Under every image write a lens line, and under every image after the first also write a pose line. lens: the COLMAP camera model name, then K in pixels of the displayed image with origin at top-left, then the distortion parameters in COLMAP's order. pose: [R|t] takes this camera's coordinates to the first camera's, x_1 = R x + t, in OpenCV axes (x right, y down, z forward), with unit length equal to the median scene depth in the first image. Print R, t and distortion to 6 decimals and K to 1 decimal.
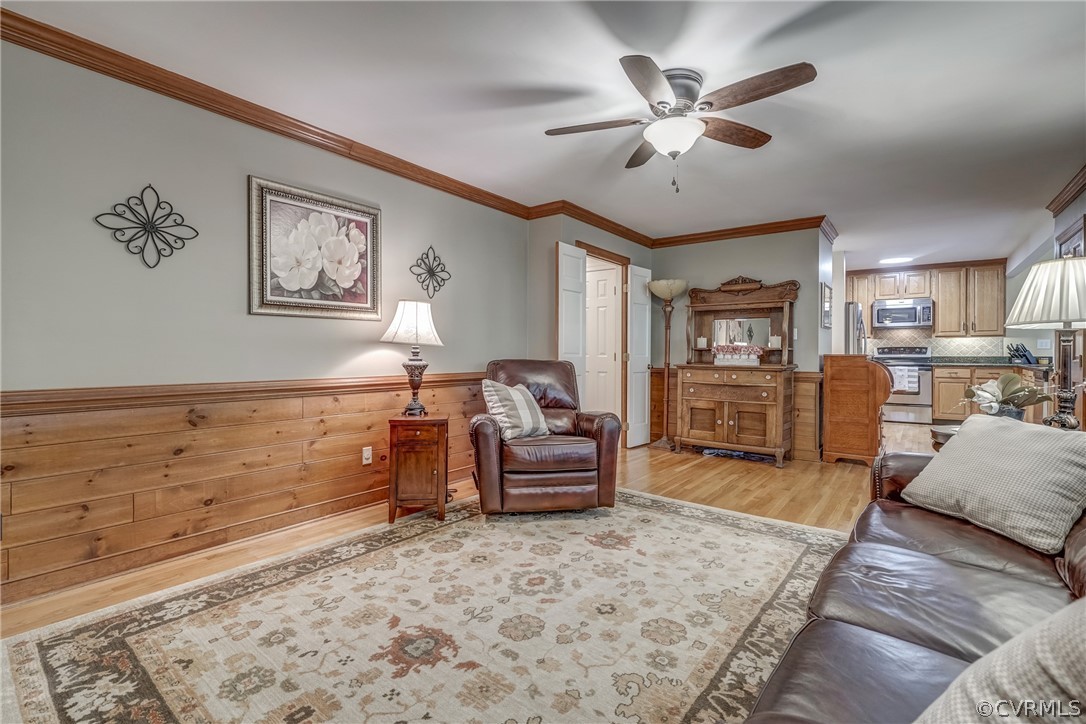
lens RADIAL K [[489.5, 0, 546.1], [0, 489.5, 354.3], [0, 0, 1]] dist [-0.009716, 0.000448]
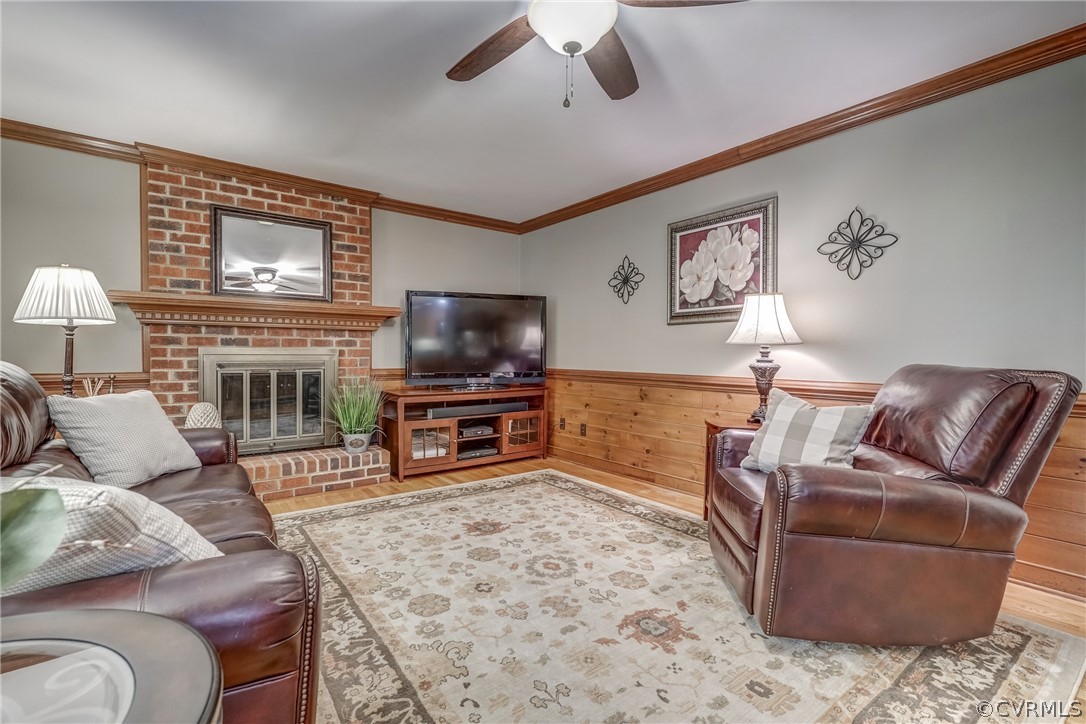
lens RADIAL K [[489.5, 0, 545.6], [0, 489.5, 363.5], [0, 0, 1]] dist [-0.009716, 0.000448]
pose [[-0.255635, 0.016157, -0.966638, 0.852883], [-0.008372, 0.999786, 0.018925, 0.003017], [0.966737, 0.012931, -0.255445, 1.063054]]
